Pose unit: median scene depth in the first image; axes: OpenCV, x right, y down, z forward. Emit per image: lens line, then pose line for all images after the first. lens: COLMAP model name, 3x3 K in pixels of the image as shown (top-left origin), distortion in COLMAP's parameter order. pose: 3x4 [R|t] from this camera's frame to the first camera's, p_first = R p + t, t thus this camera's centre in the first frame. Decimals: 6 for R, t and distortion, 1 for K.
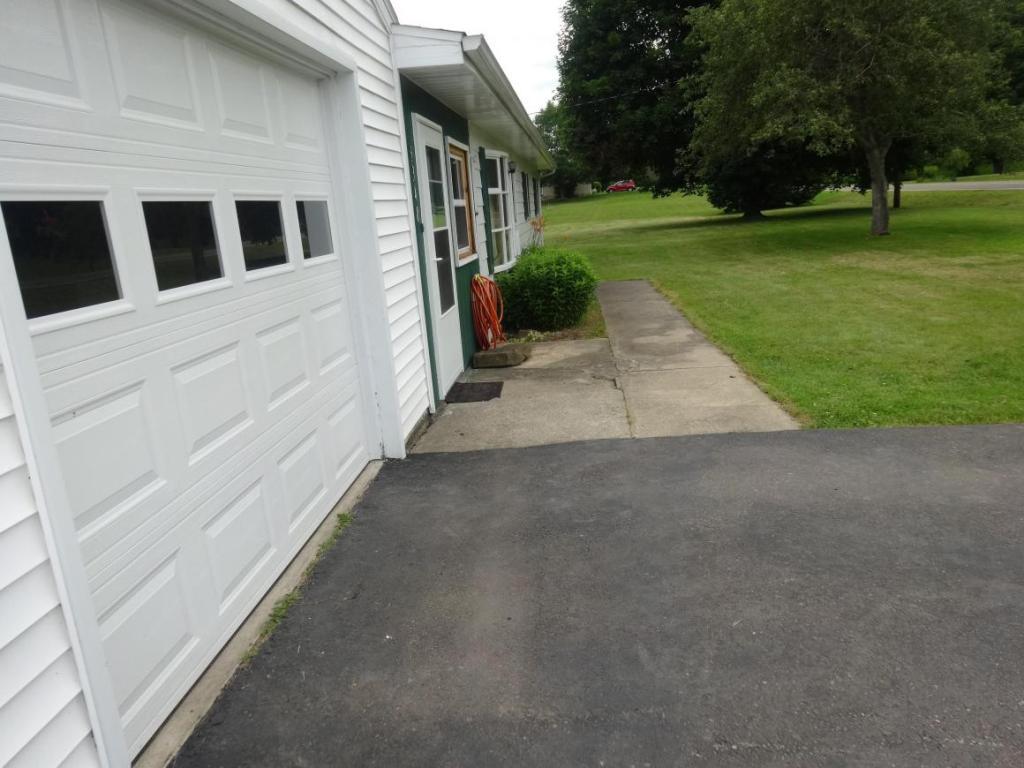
lens RADIAL K [[753.6, 0, 513.3], [0, 753.6, 387.4], [0, 0, 1]] dist [-0.001204, 0.004644]
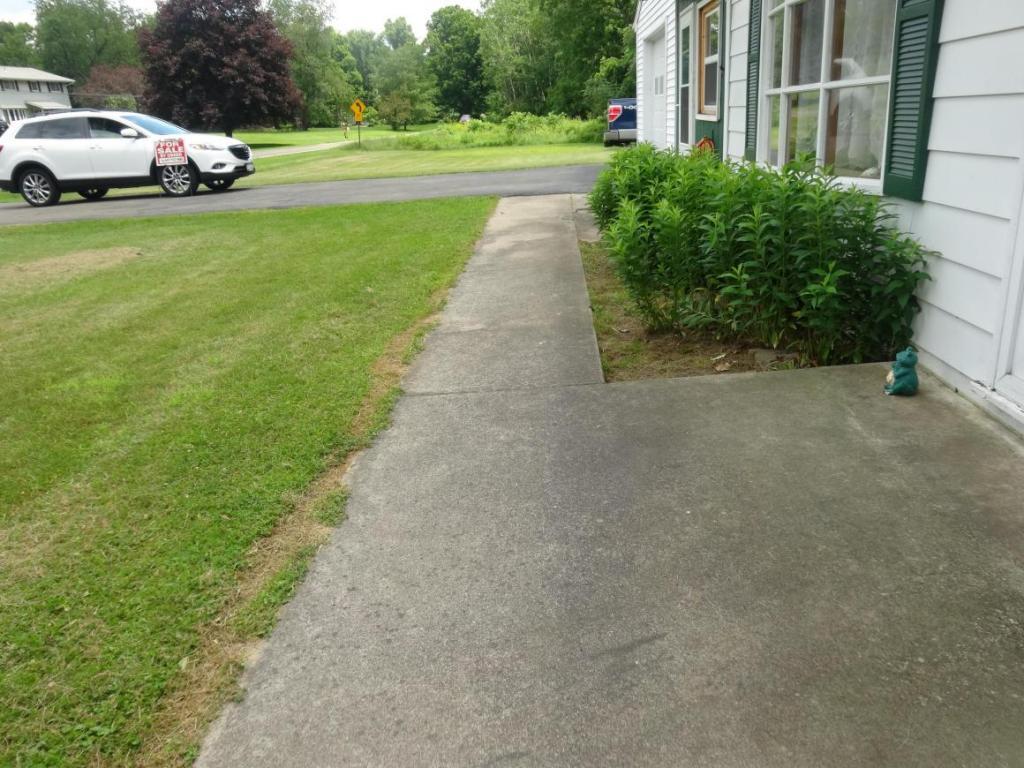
lens RADIAL K [[753.6, 0, 509.9], [0, 753.6, 384.5], [0, 0, 1]] dist [-0.001204, 0.004644]
pose [[-0.989852, 0.140978, 0.017855, 0.639801], [0.127586, 0.826356, 0.548505, -1.234177], [0.062573, 0.545217, -0.835956, 5.382344]]
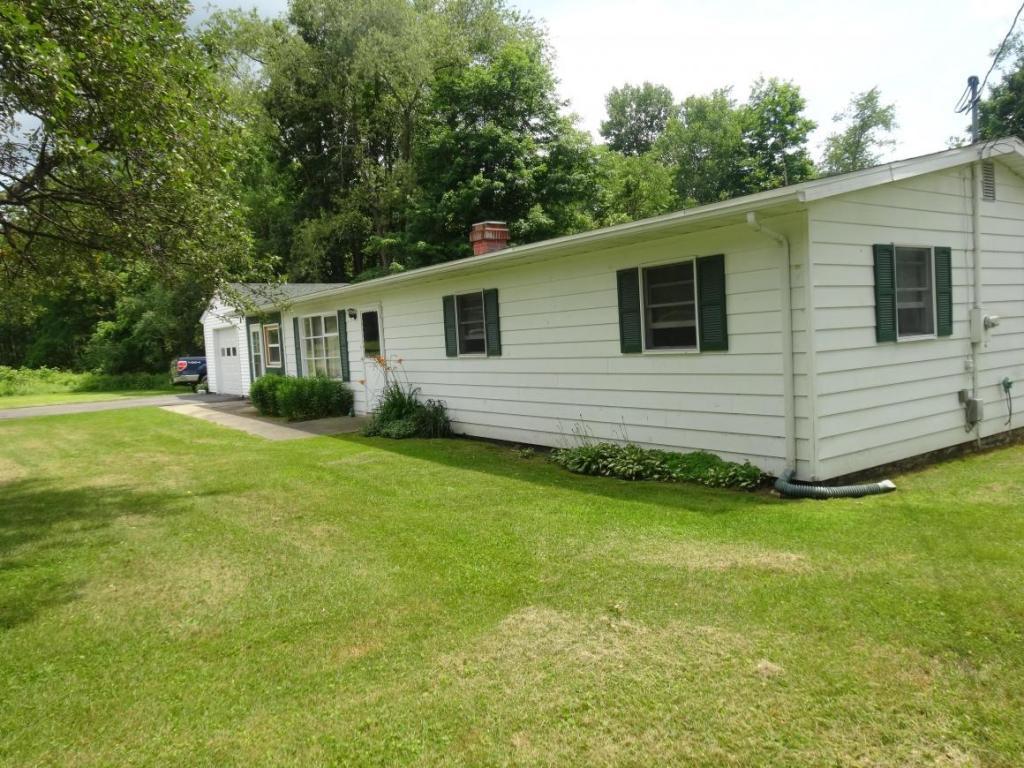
lens RADIAL K [[753.6, 0, 513.5], [0, 753.6, 383.8], [0, 0, 1]] dist [-0.001204, 0.004644]
pose [[-0.755166, 0.157270, -0.636388, 2.611611], [-0.042848, 0.956877, 0.287317, -2.375650], [0.654132, 0.244240, -0.715862, 9.046491]]
